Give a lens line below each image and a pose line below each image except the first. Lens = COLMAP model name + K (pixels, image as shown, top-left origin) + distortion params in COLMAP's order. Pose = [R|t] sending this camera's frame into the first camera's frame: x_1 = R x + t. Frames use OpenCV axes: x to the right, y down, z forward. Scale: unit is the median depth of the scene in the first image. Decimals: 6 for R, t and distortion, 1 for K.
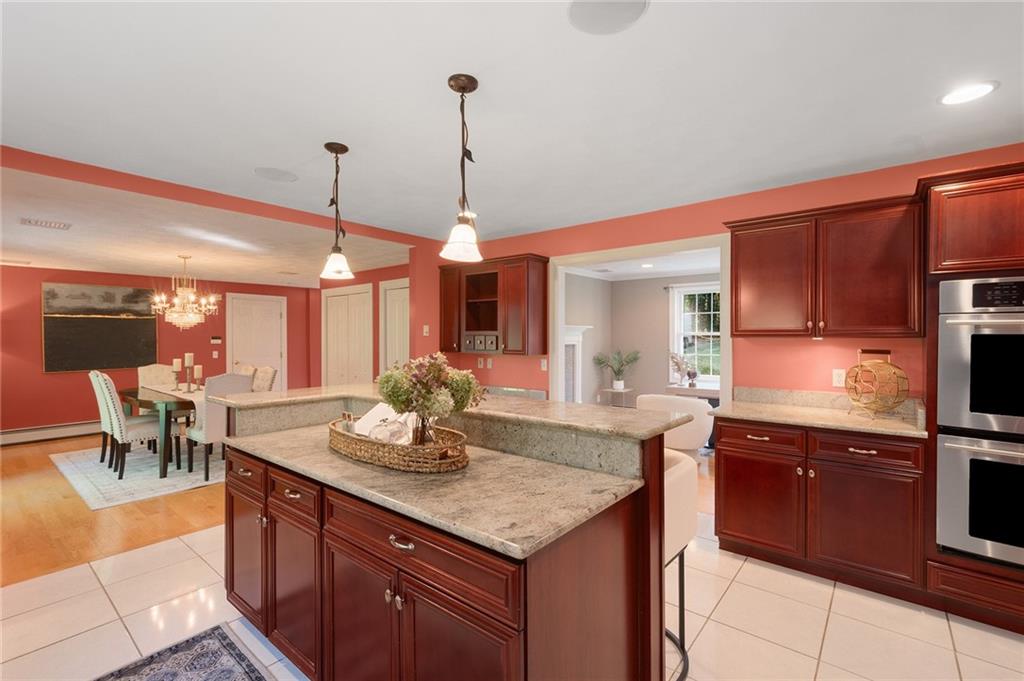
lens RADIAL K [[459.9, 0, 512.0], [0, 459.9, 340.5], [0, 0, 1]] dist [0.000313, 0.000113]
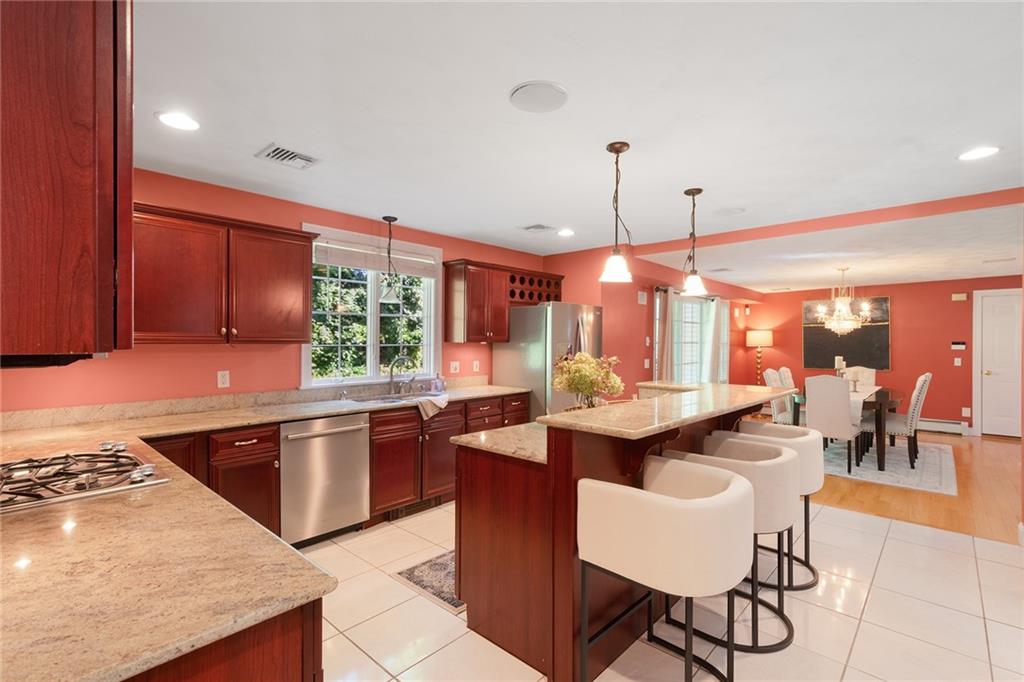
lens RADIAL K [[459.9, 0, 512.0], [0, 459.9, 341.0], [0, 0, 1]] dist [0.000313, 0.000113]
pose [[-0.055464, -0.001165, -0.998460, 0.420651], [-0.009779, 0.999952, -0.000624, -0.001207], [0.998413, 0.009730, -0.055473, 0.269616]]
